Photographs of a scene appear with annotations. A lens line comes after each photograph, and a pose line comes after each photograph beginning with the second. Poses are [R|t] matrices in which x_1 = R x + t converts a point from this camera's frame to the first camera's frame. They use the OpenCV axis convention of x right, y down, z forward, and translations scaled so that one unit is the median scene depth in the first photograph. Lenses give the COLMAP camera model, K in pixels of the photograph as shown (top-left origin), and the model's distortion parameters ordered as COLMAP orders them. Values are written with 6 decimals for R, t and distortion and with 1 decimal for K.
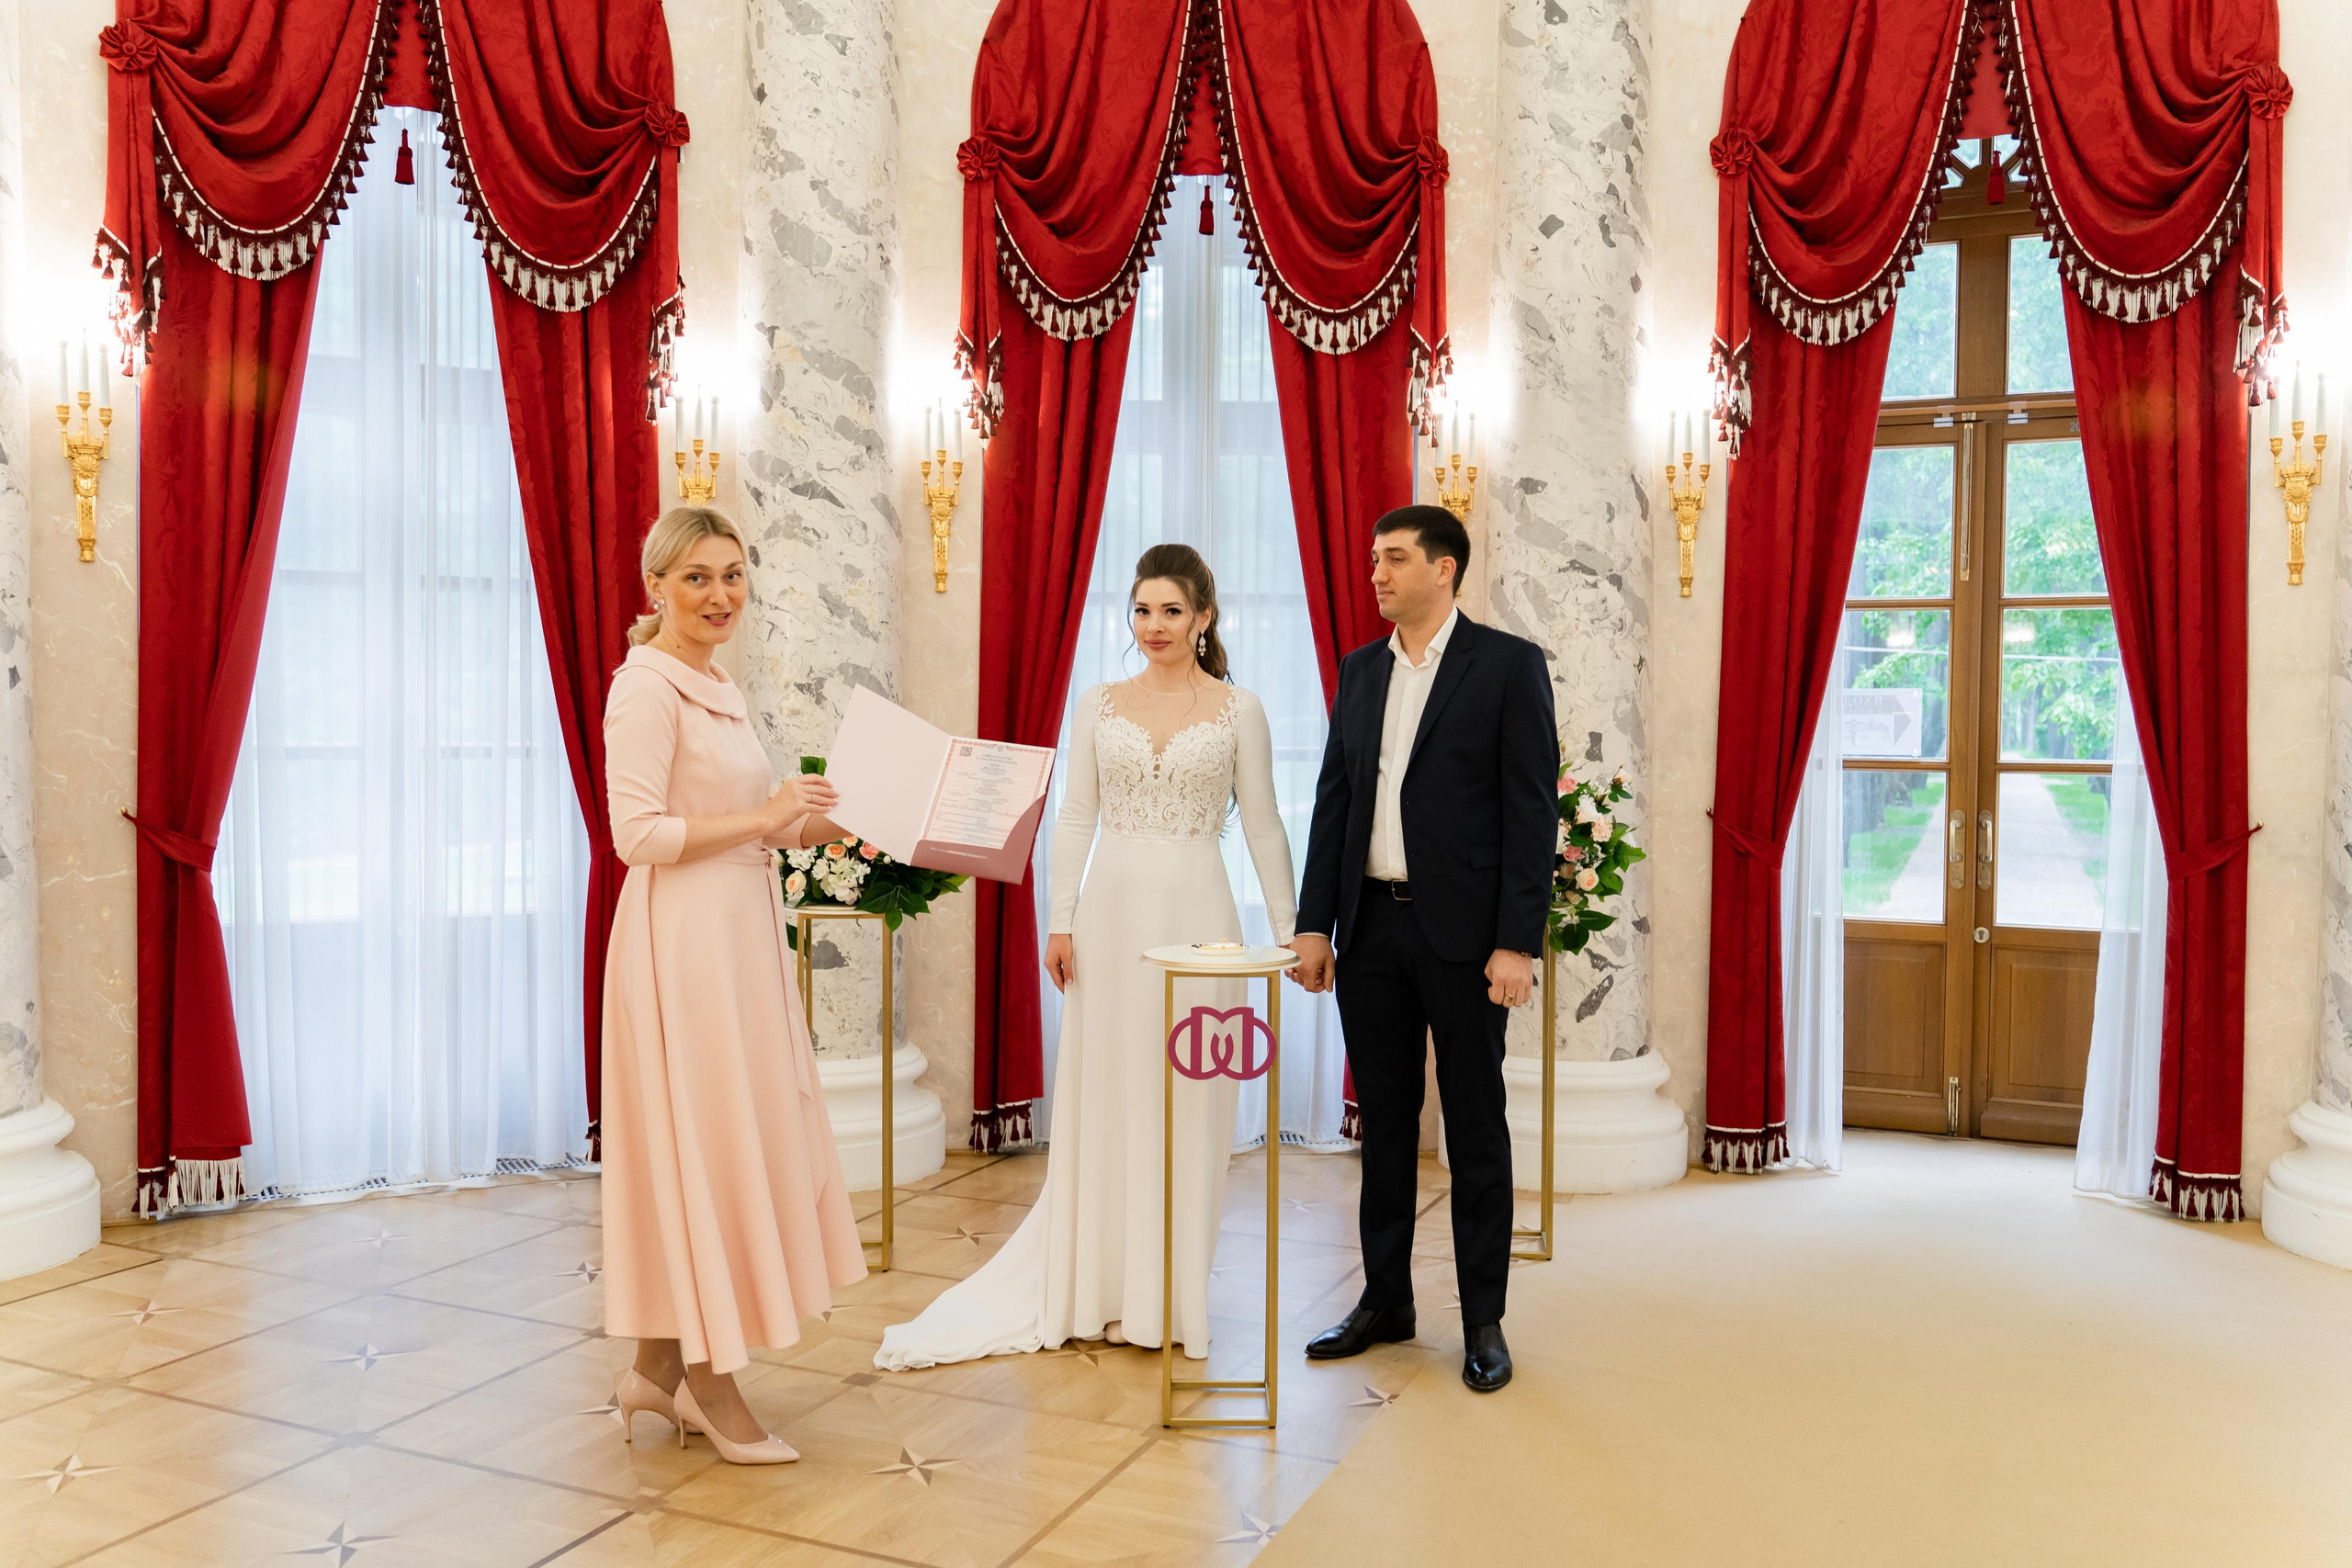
lens RADIAL K [[1869.7, 0, 1172.5], [0, 1869.7, 786.6], [0, 0, 1]] dist [-0.007027, -0.000295]
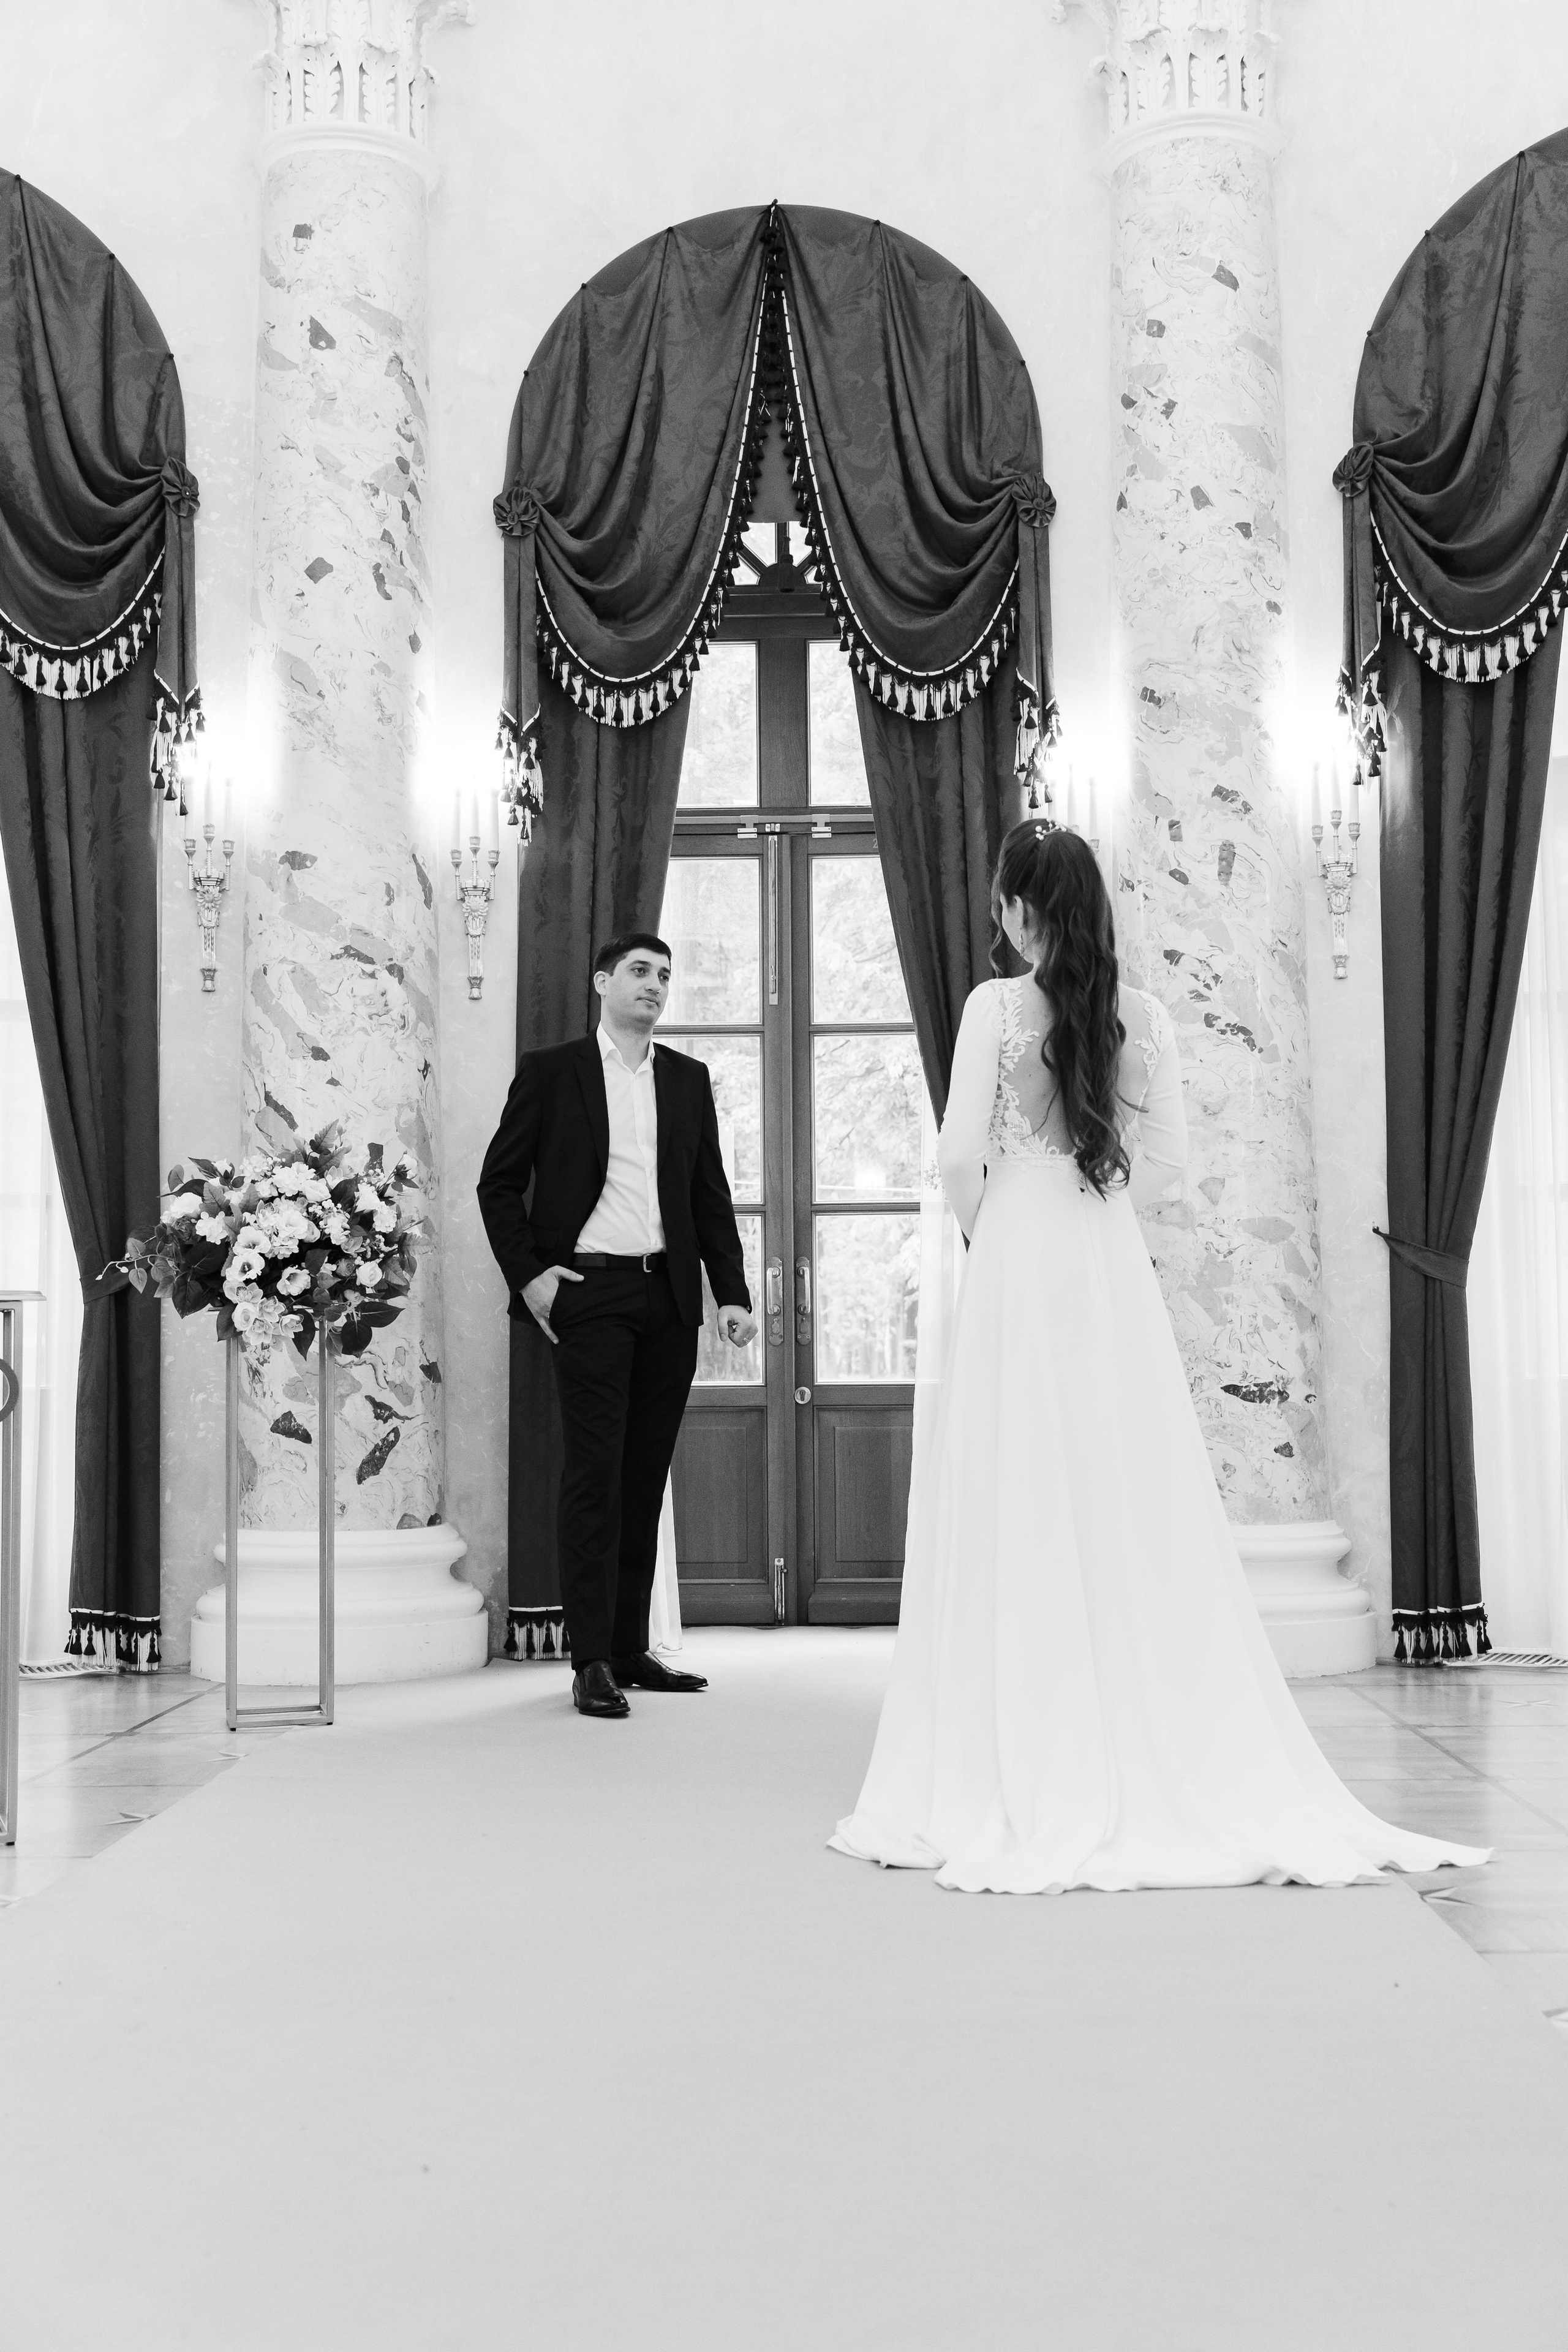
lens RADIAL K [[2522.9, 0, 793.8], [0, 2522.9, 1158.8], [0, 0, 1]] dist [-0.001548, 0.000000]
pose [[0.925522, 0.012998, 0.378471, -0.034627], [0.030035, 0.993743, -0.107578, 0.105492], [-0.377501, 0.110933, 0.919340, -0.138478]]
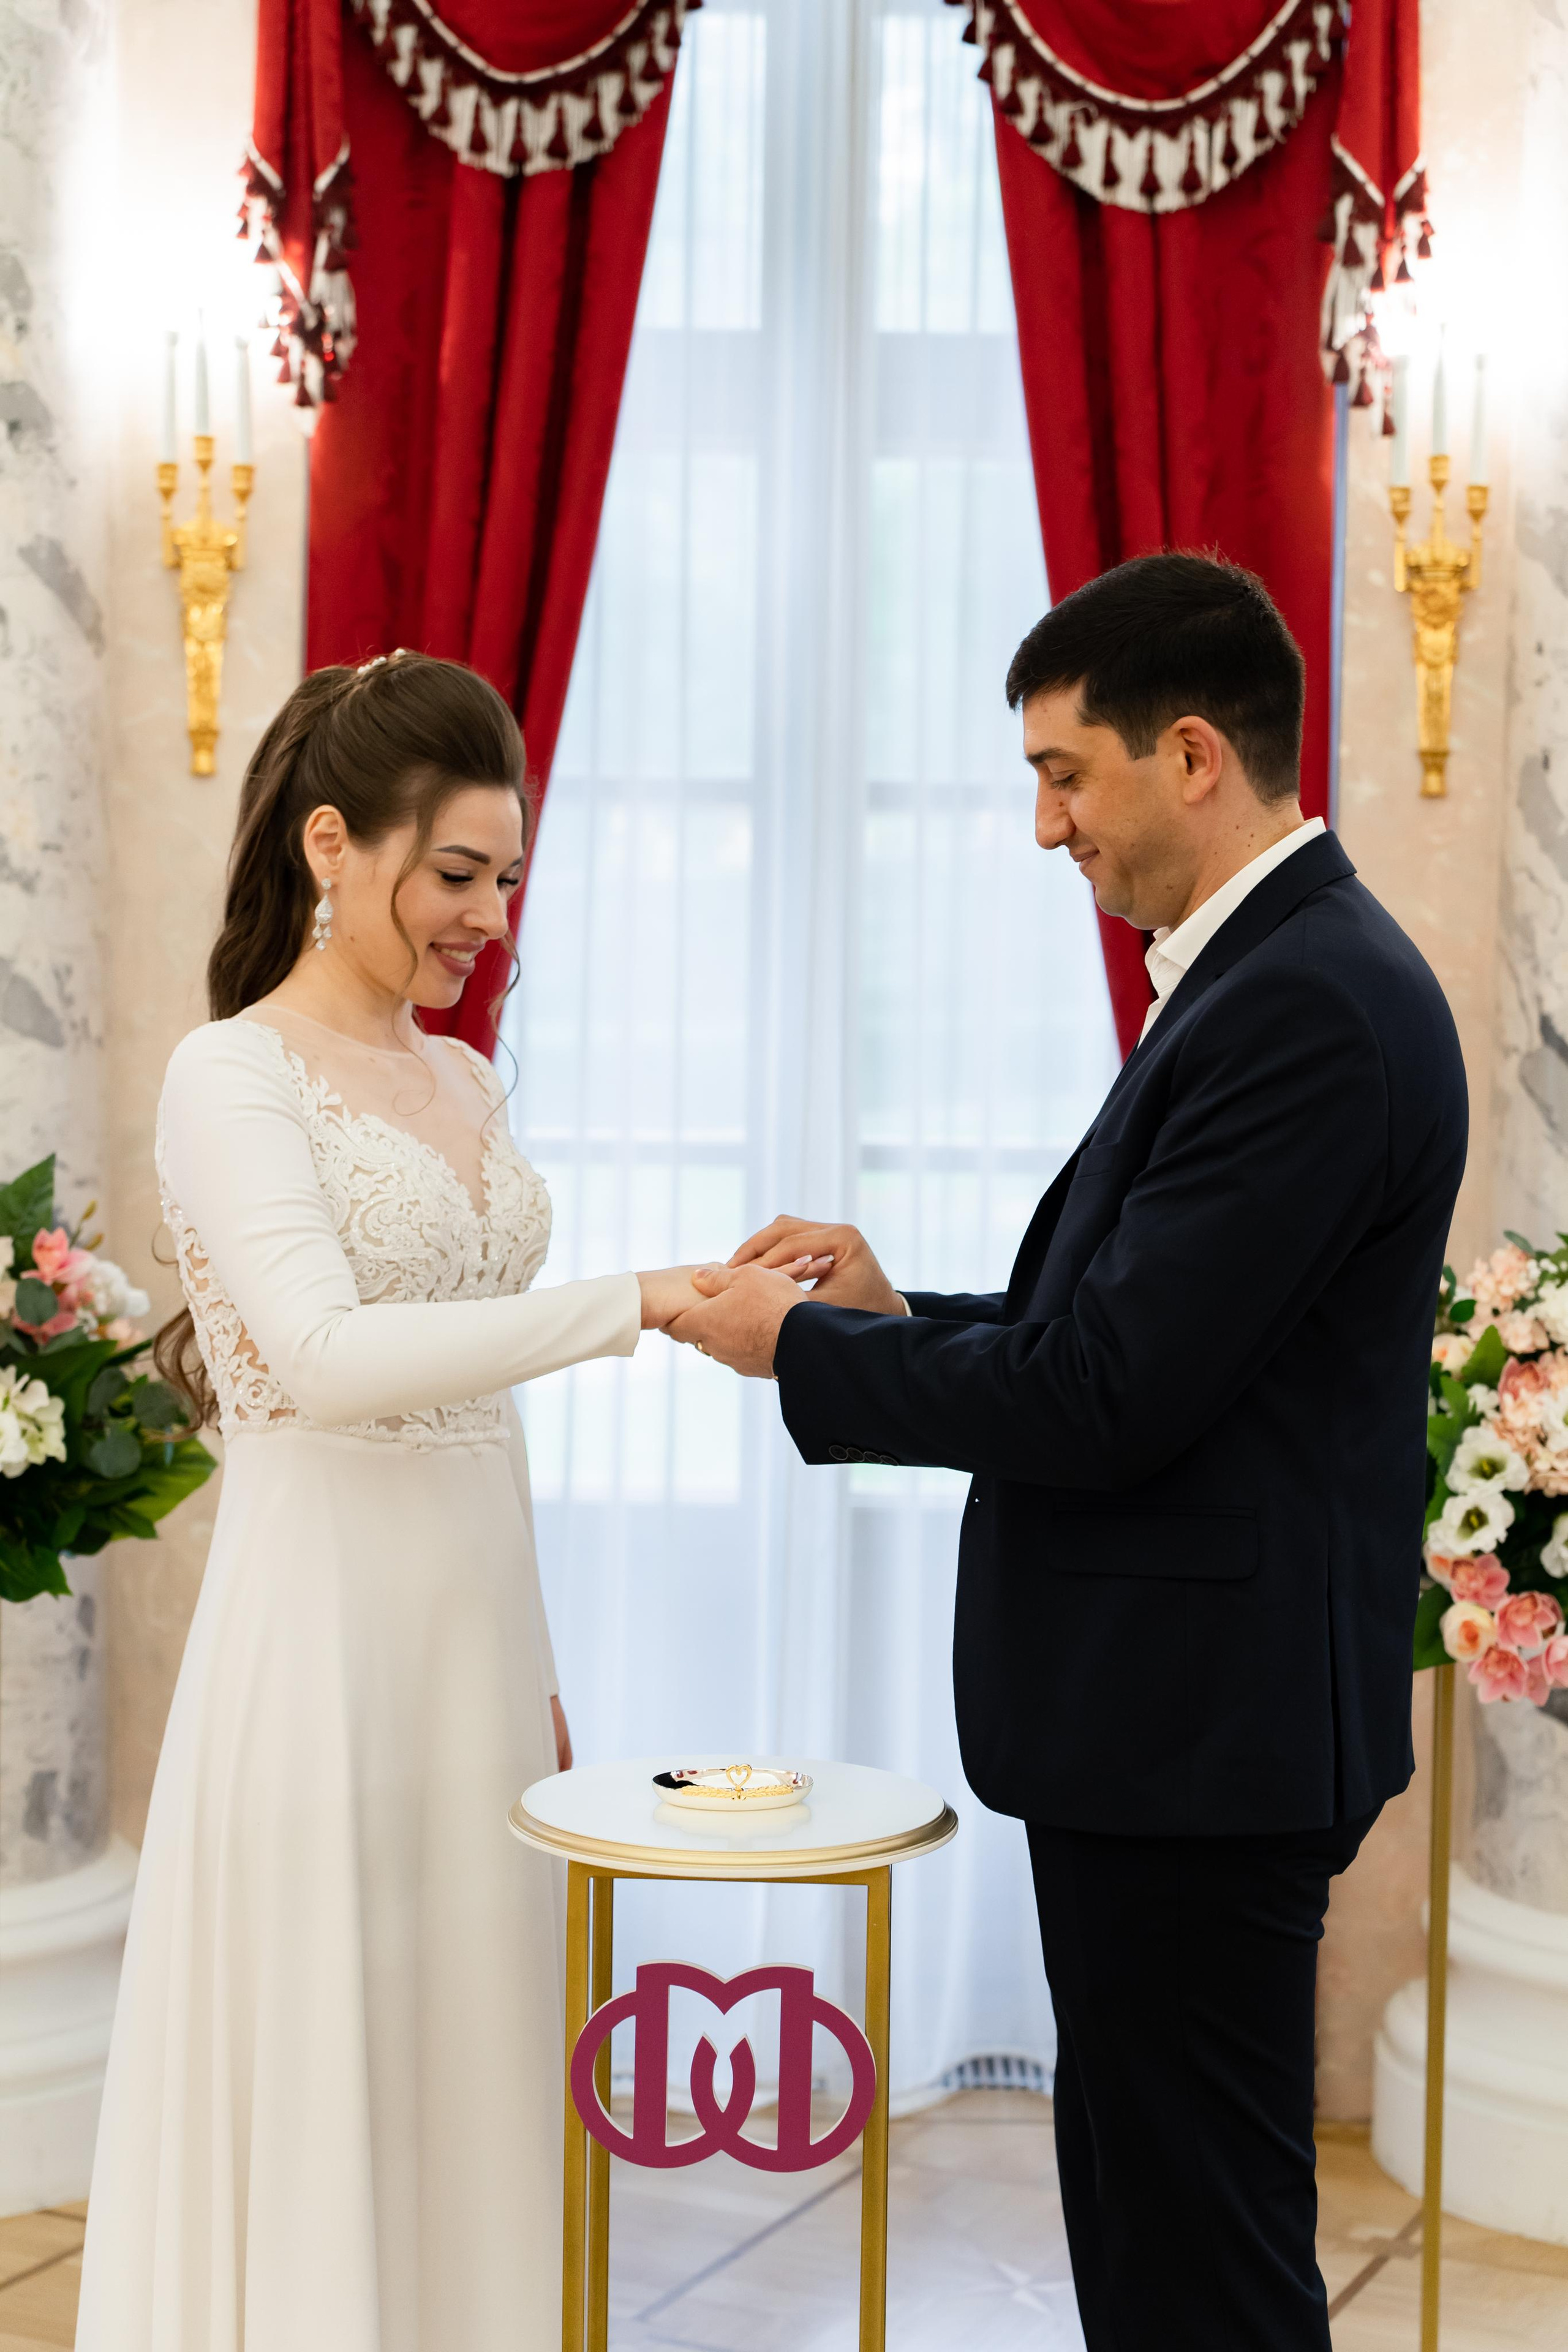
lens RADIAL K [[3617.2, 0, 790.5], [0, 3617.2, 1177.2], [0, 0, 1]] dist [-0.001448, 0.000000]
pose [[0.999351, 0.013488, -0.033401, 0.037231], [-0.013102, 0.999845, 0.011772, -0.025339], [0.033554, -0.011327, 0.999373, 0.194103]]
